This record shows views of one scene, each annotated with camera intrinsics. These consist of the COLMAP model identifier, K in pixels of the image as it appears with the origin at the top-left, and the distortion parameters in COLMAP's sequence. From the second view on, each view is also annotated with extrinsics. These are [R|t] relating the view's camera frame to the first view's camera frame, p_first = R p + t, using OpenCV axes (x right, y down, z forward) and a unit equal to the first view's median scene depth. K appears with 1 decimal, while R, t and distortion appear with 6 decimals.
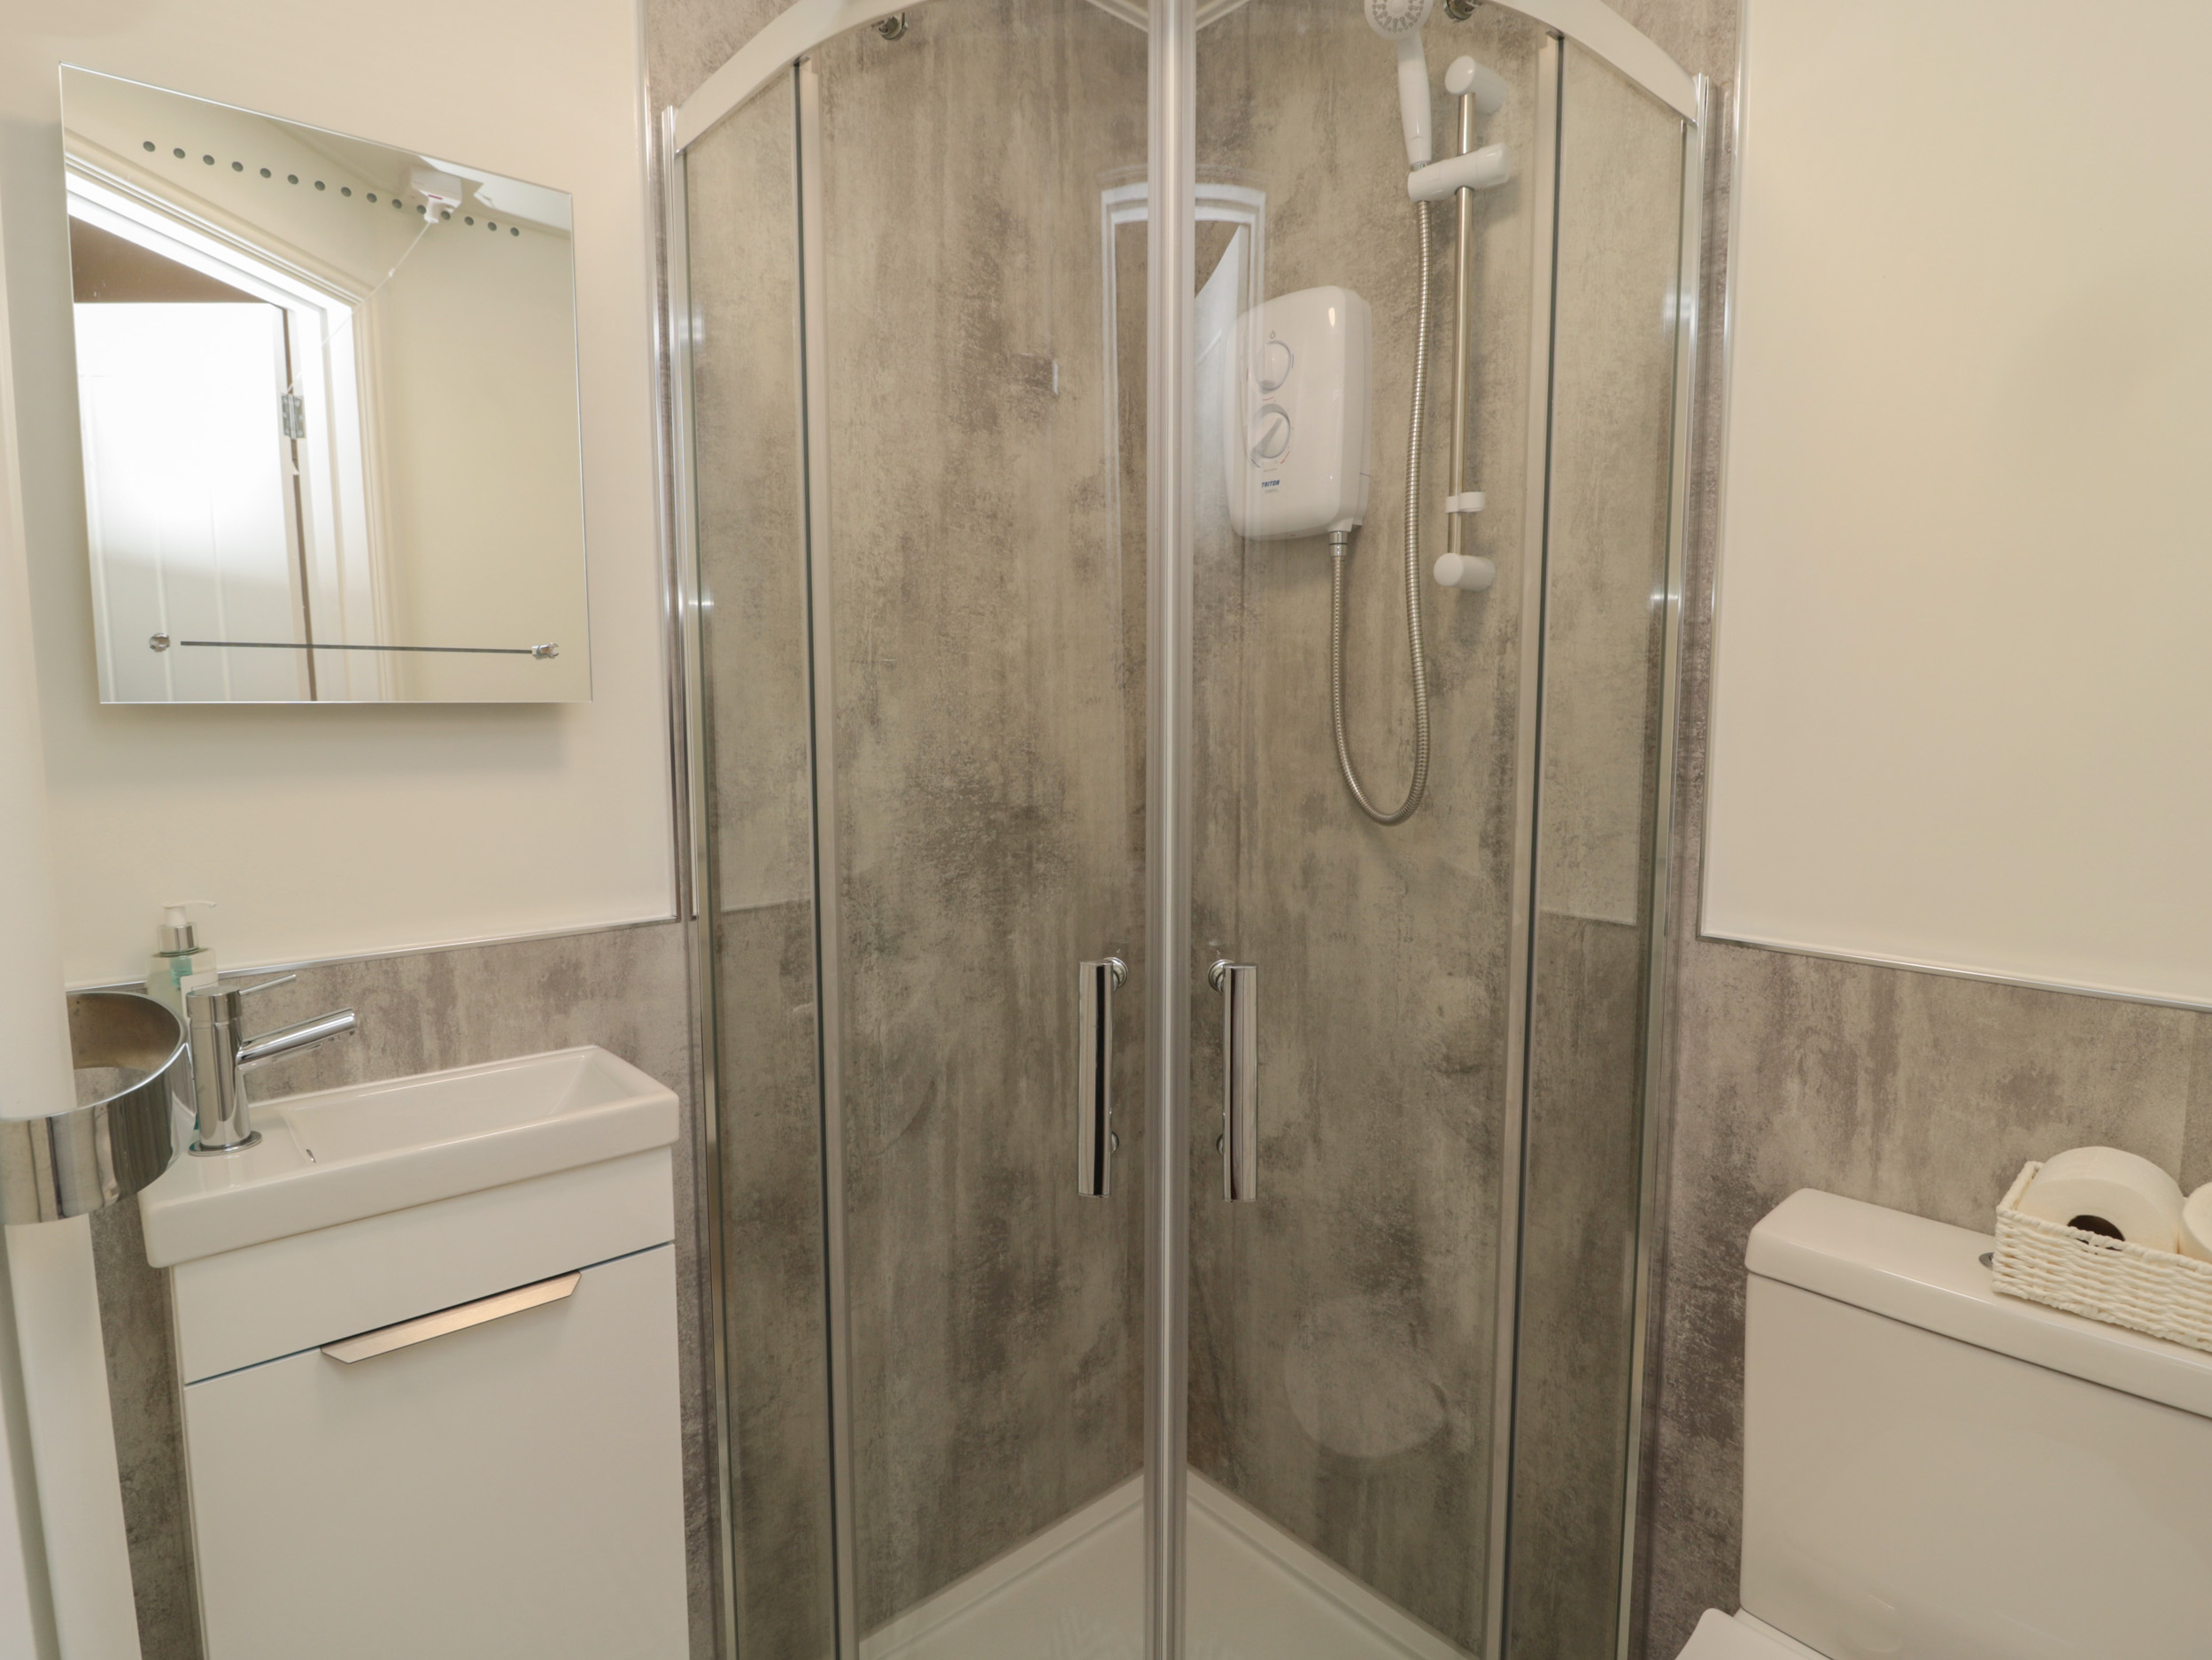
lens RADIAL K [[1218.7, 0, 1083.3], [0, 1218.7, 826.8], [0, 0, 1]] dist [-0.014245, -0.003781]
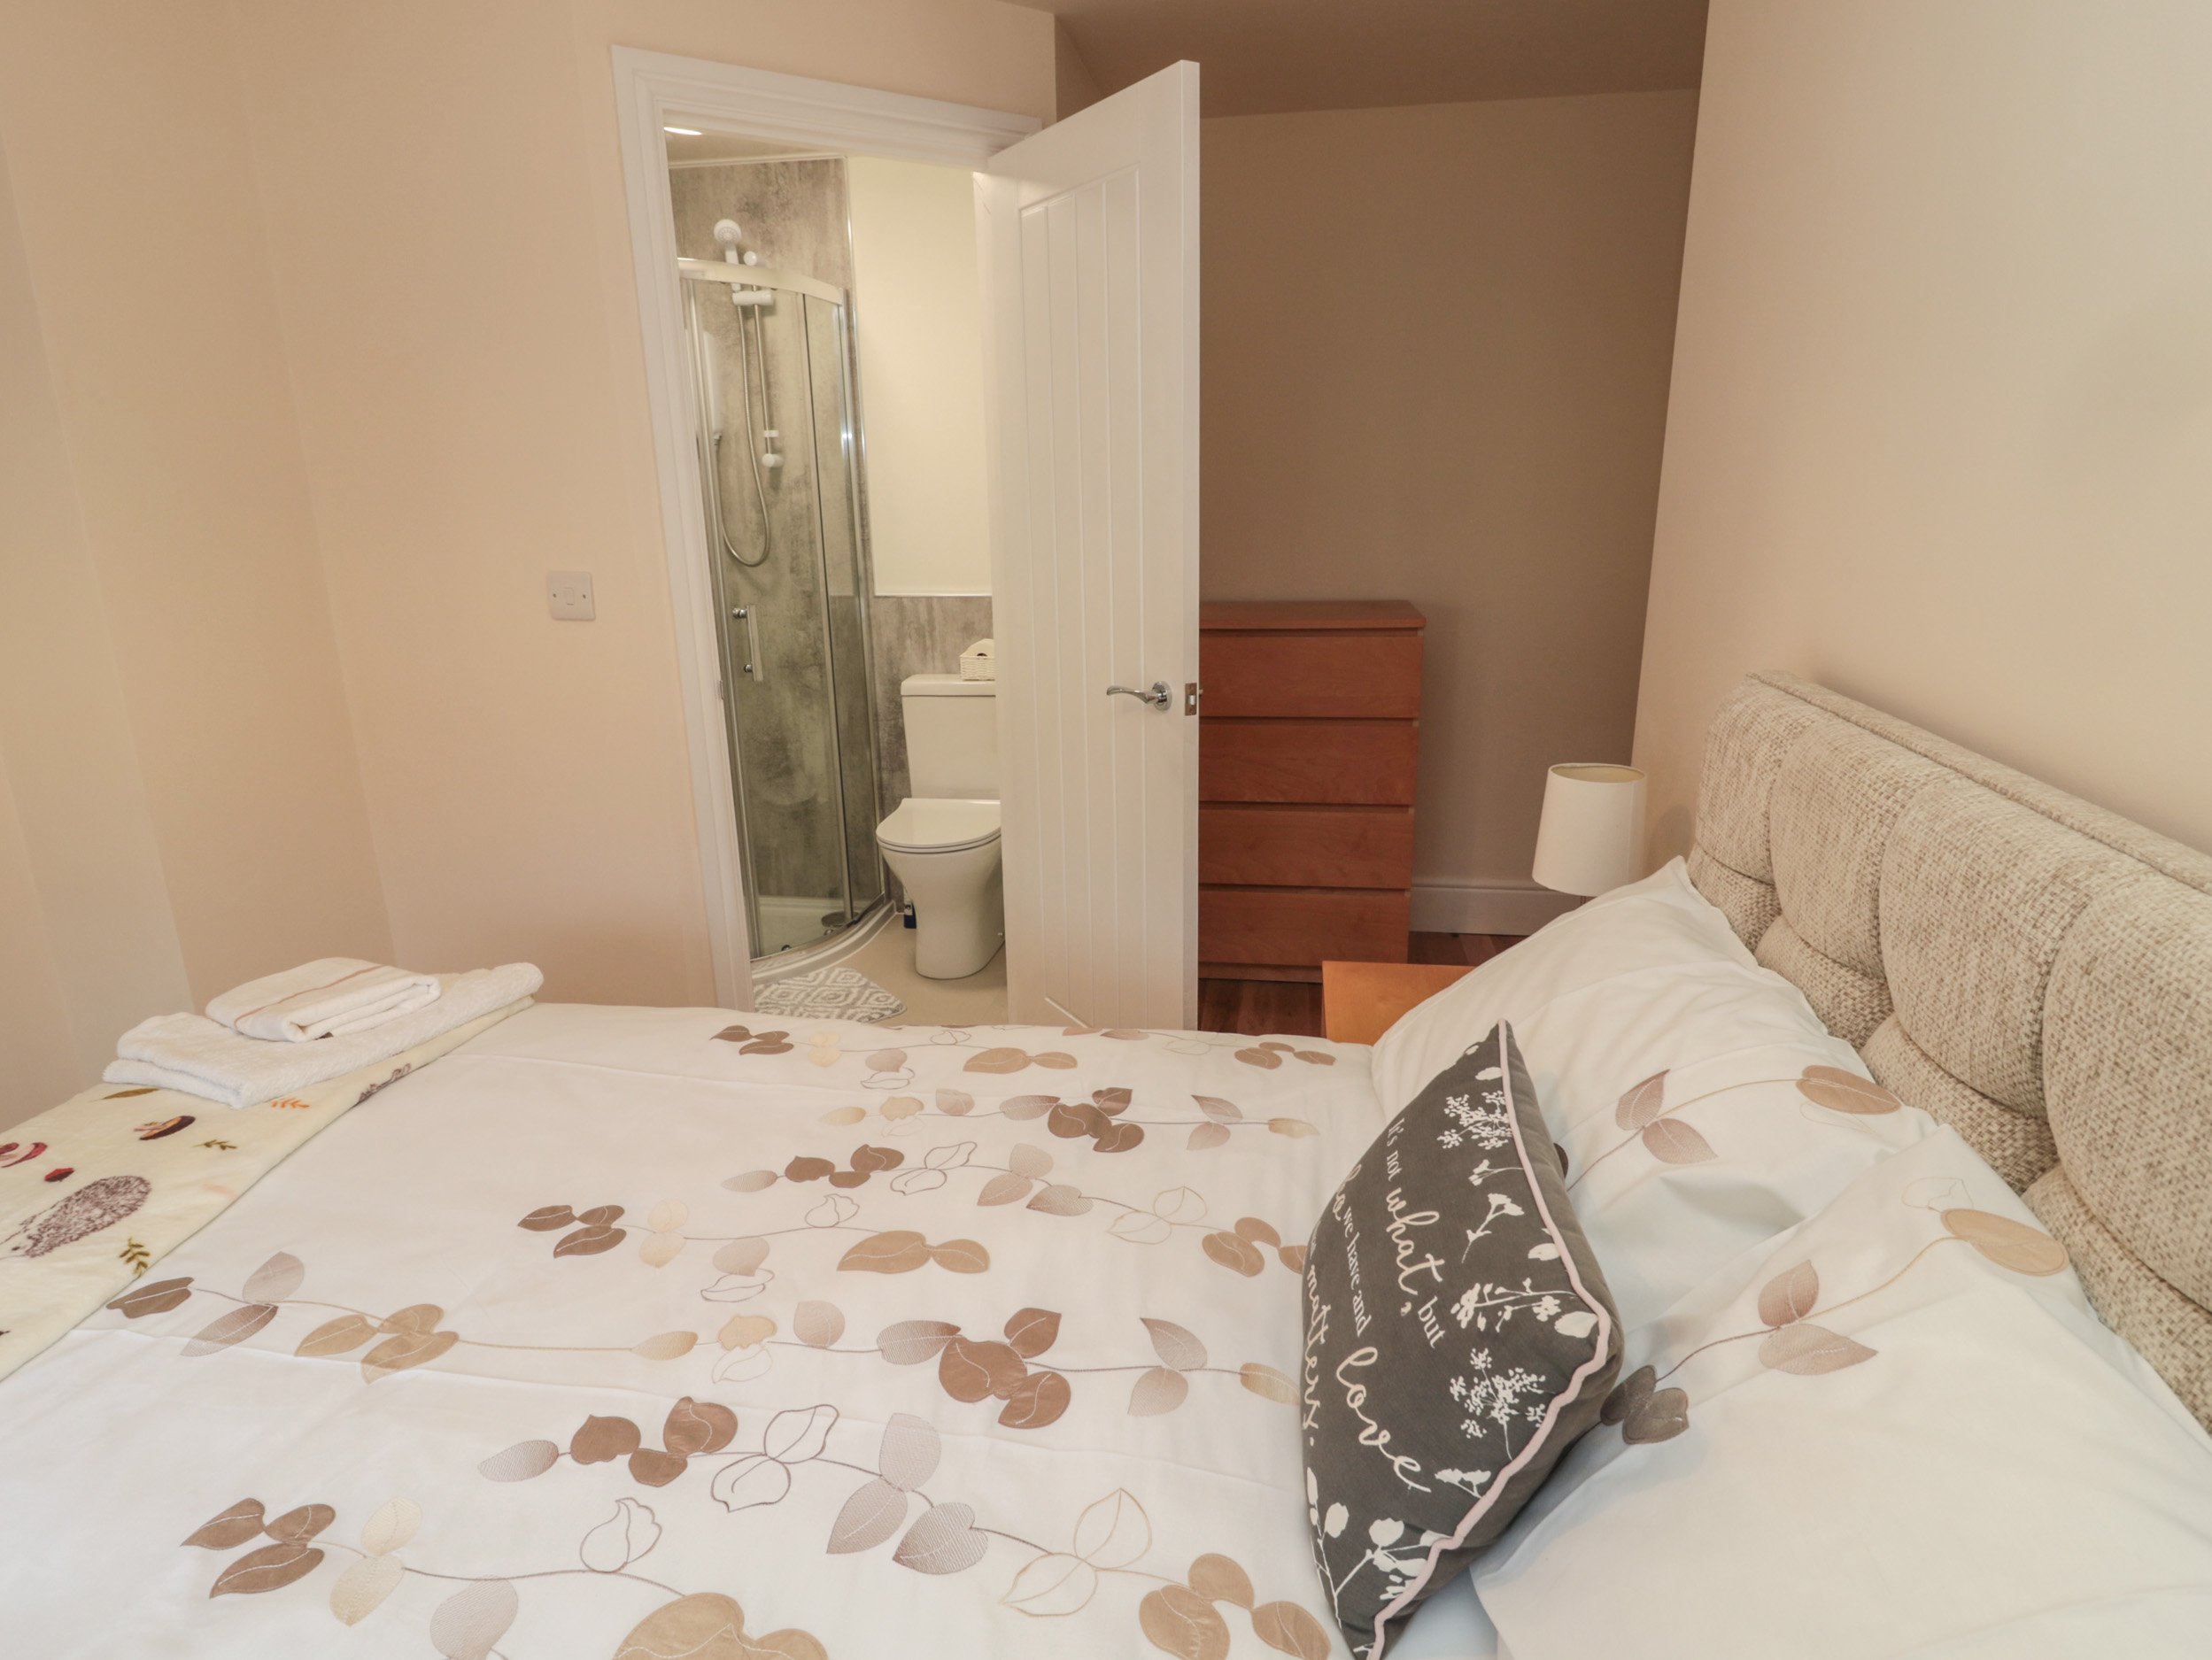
lens RADIAL K [[1218.7, 0, 1106.9], [0, 1218.7, 832.1], [0, 0, 1]] dist [-0.014245, -0.003781]
pose [[0.770872, -0.188438, 0.608480, -0.891920], [0.079512, 0.976236, 0.201595, 0.094298], [-0.632008, -0.107022, 0.767536, -1.558258]]
